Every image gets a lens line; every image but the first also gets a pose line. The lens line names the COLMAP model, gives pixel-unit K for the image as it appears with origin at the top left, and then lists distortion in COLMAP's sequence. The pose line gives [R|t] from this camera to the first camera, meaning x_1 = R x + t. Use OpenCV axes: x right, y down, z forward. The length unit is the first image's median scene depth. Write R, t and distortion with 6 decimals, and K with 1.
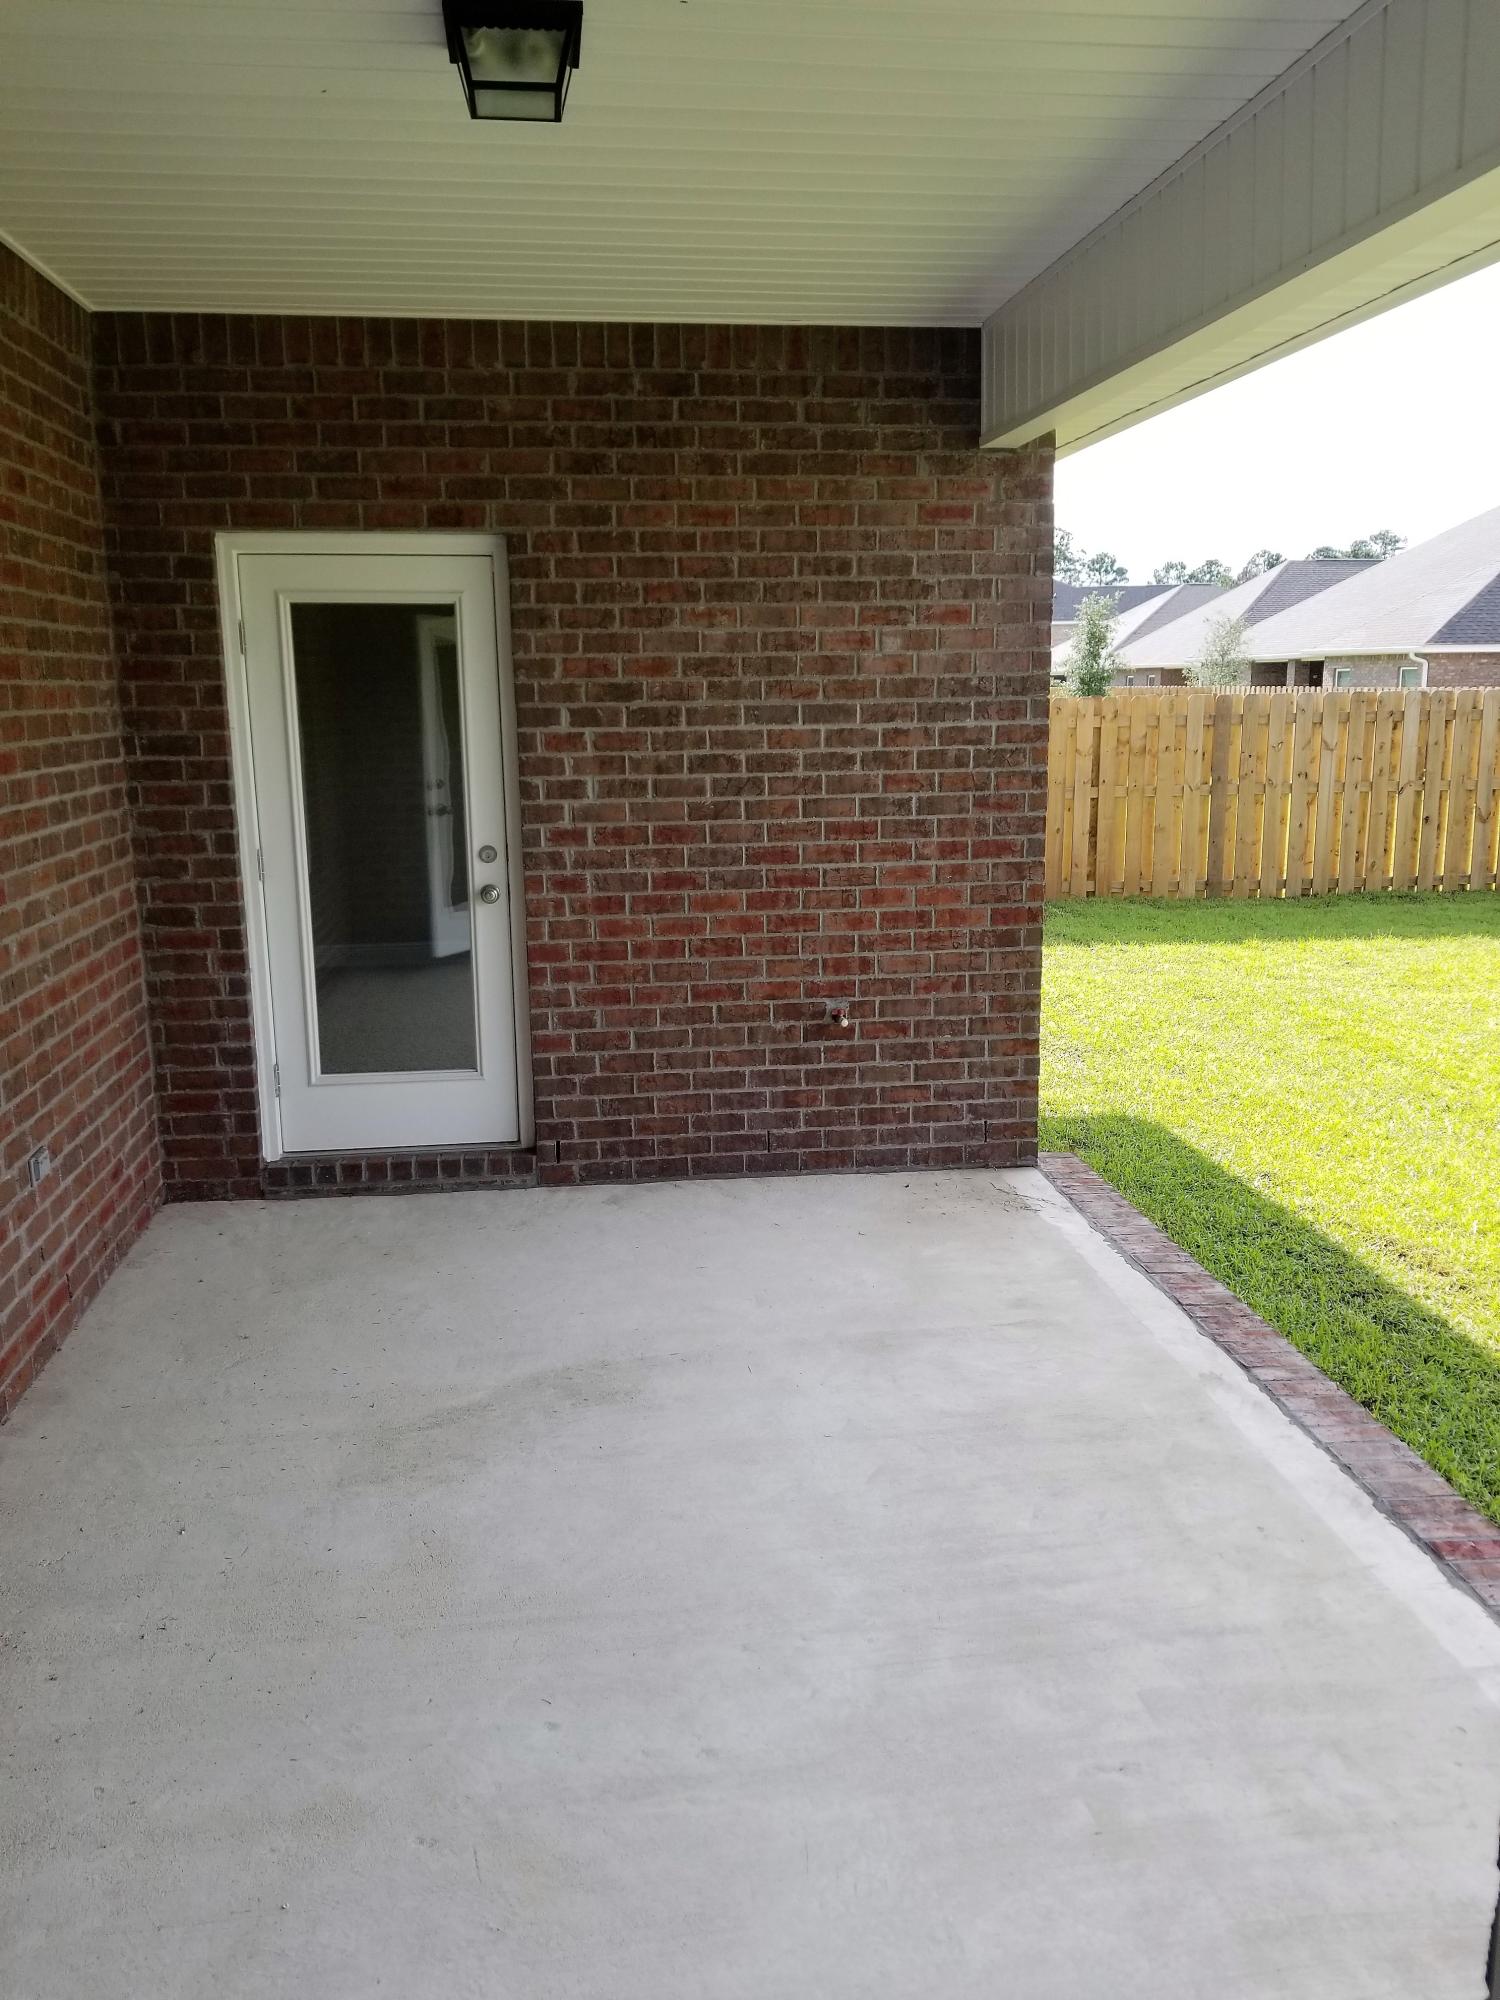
lens RADIAL K [[1586.3, 0, 761.9], [0, 1586.3, 1025.7], [0, 0, 1]] dist [0.055347, -0.120132]
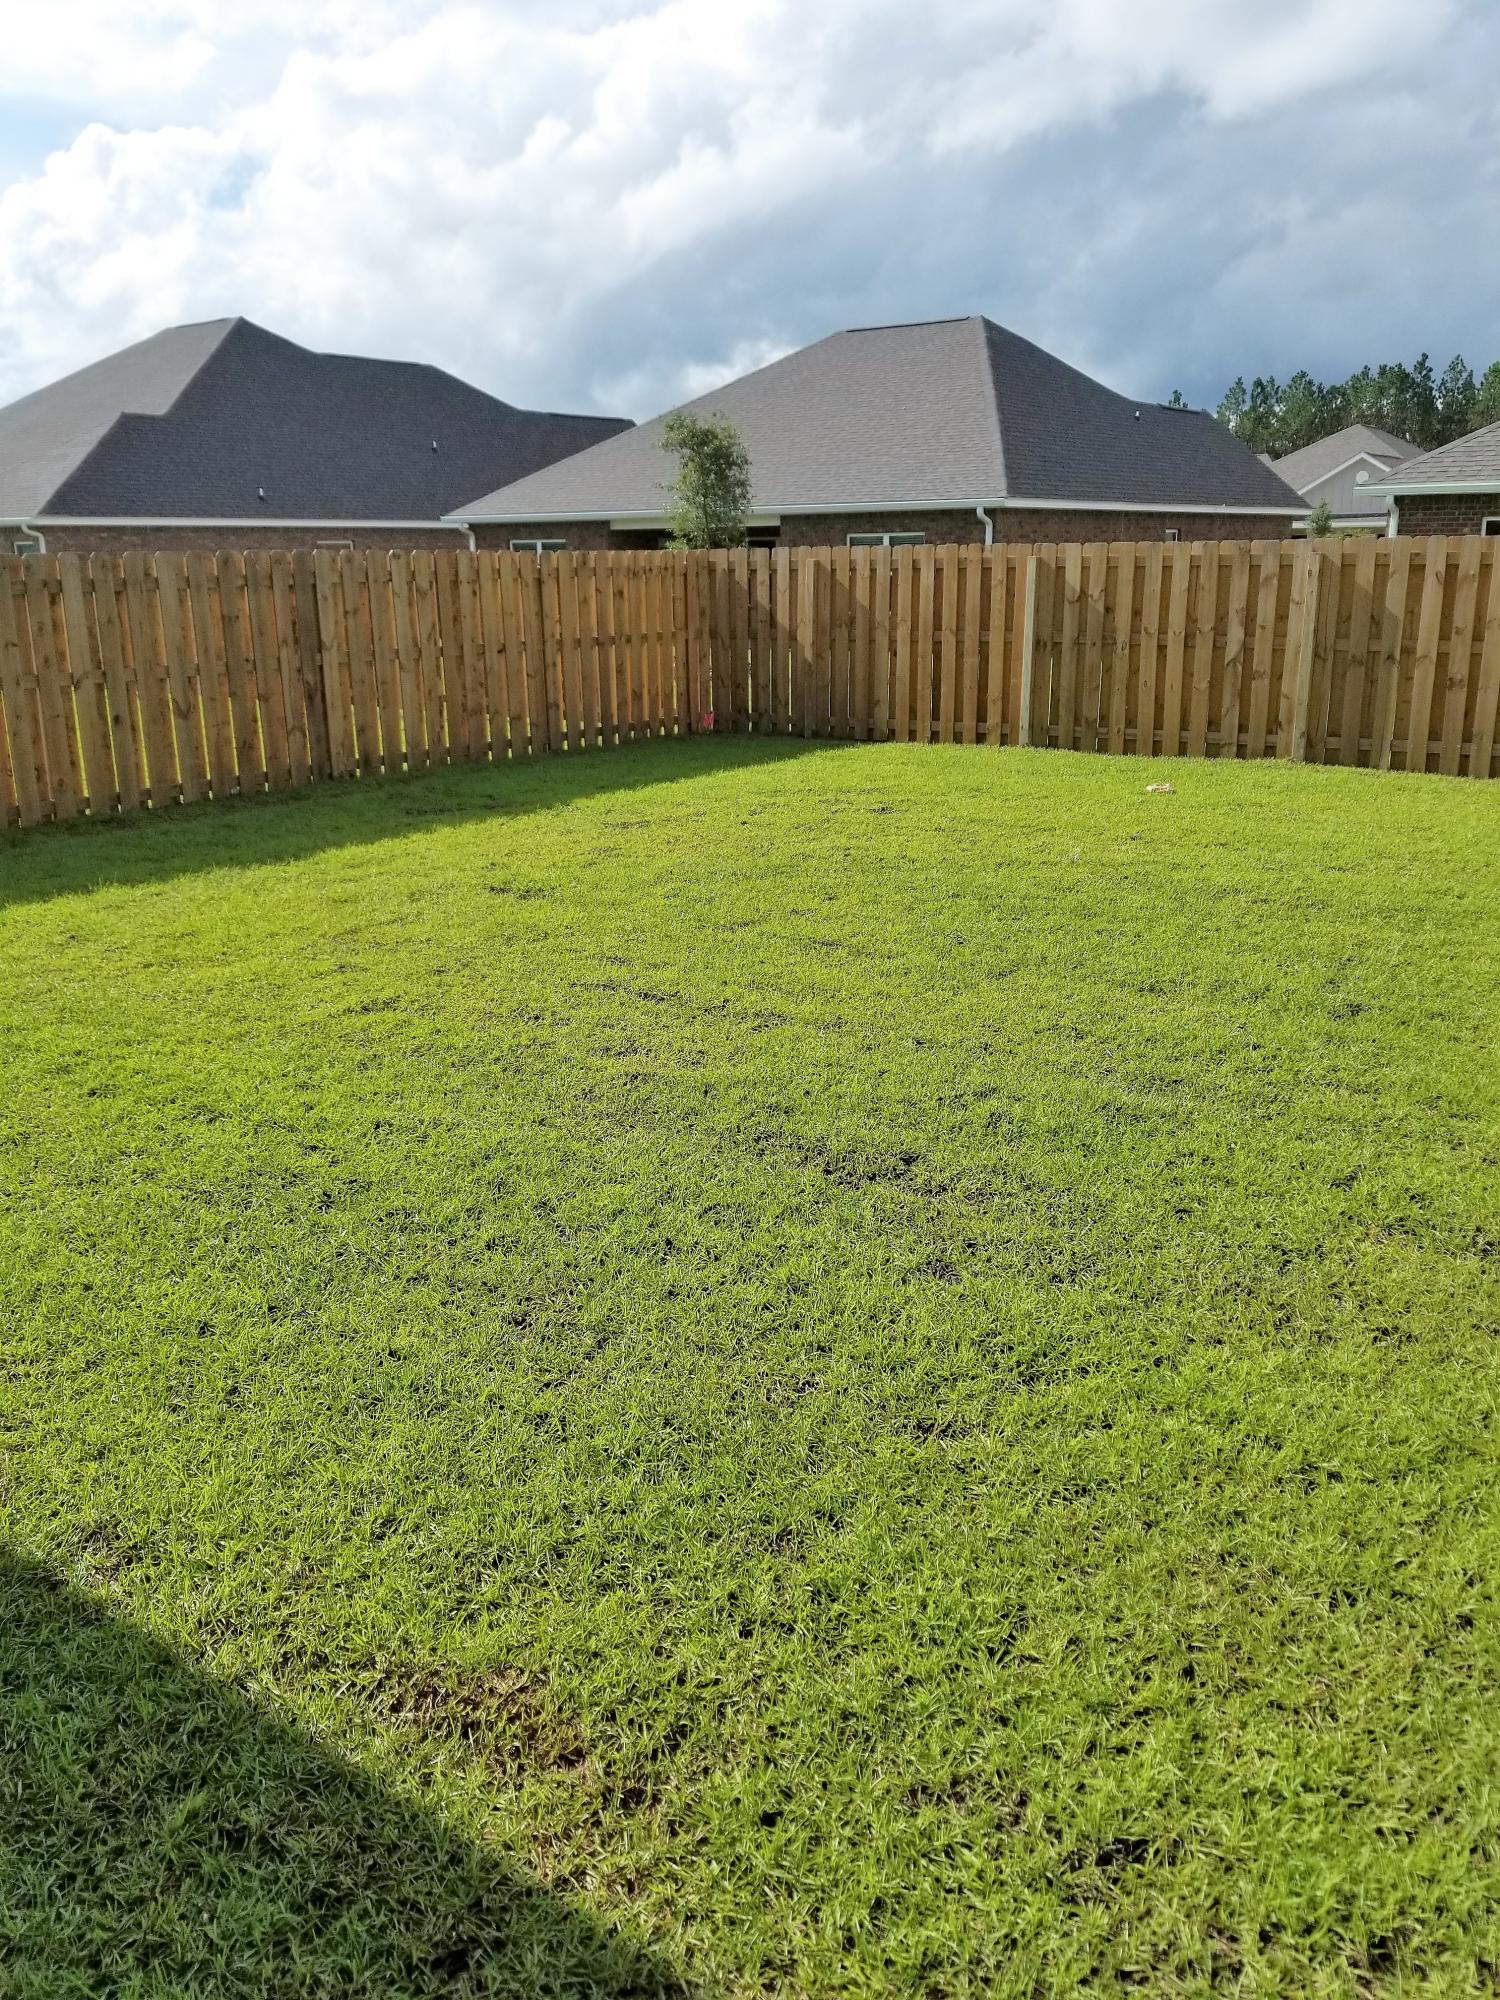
lens RADIAL K [[1586.3, 0, 761.9], [0, 1586.3, 1025.7], [0, 0, 1]] dist [0.055347, -0.120132]
pose [[0.697216, -0.202955, 0.687531, 0.065832], [0.154794, 0.979083, 0.132045, -0.036071], [-0.699949, 0.014362, 0.714048, 0.215727]]
